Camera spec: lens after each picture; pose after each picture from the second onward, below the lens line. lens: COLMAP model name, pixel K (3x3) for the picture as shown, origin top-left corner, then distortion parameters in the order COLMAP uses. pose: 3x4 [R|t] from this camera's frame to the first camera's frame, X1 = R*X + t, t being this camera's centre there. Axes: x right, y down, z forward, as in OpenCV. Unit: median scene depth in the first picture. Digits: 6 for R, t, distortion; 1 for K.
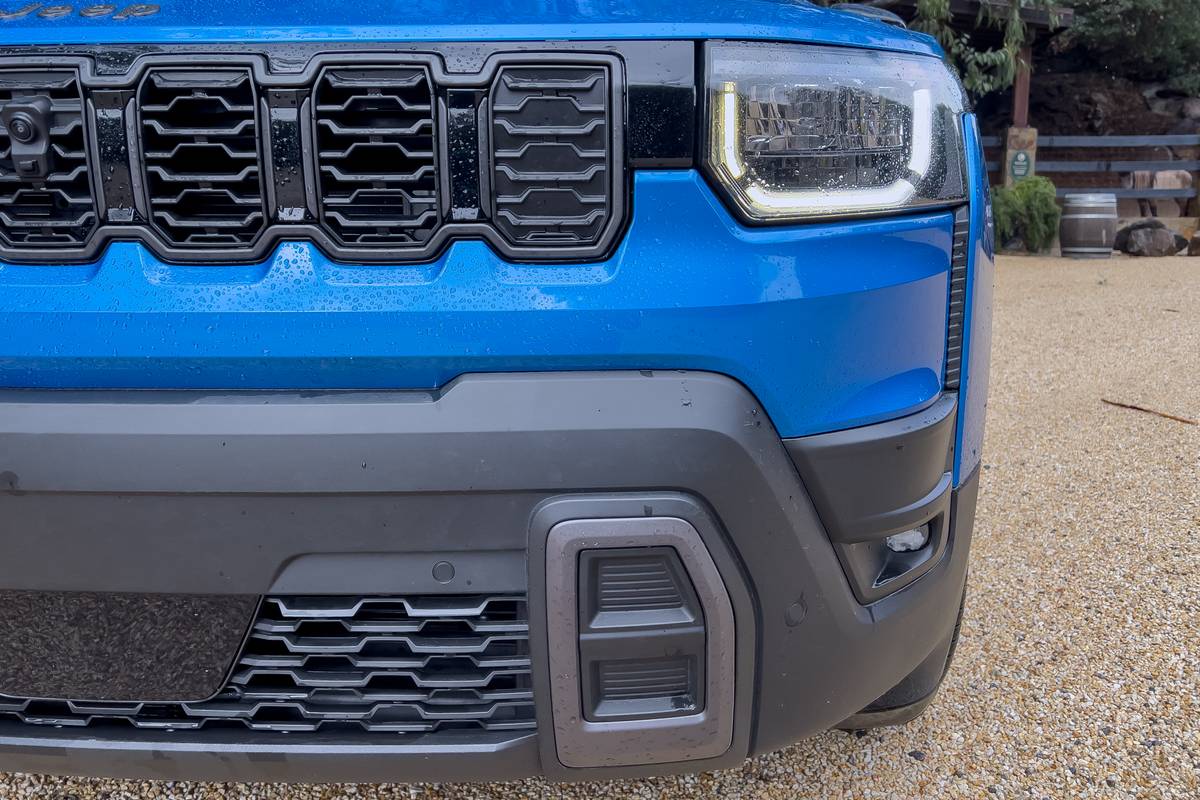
lens RADIAL K [[912.1, 0, 616.2], [0, 912.1, 381.2], [0, 0, 1]] dist [0.058676, -0.050435]
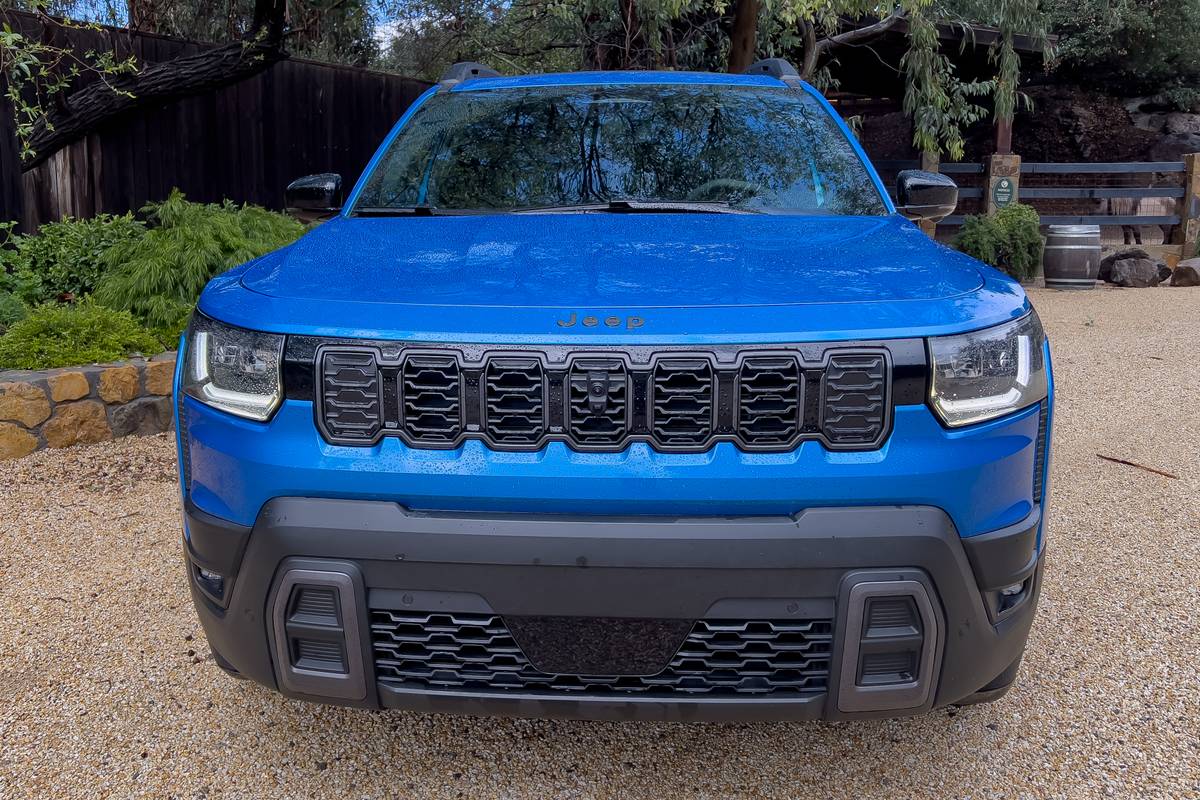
lens RADIAL K [[933.8, 0, 605.2], [0, 933.8, 420.8], [0, 0, 1]] dist [0.036823, -0.010314]
pose [[0.999897, -0.002277, 0.014171, -0.331686], [0.002110, 0.999929, 0.011744, -0.116212], [-0.014197, -0.011713, 0.999831, -0.532889]]
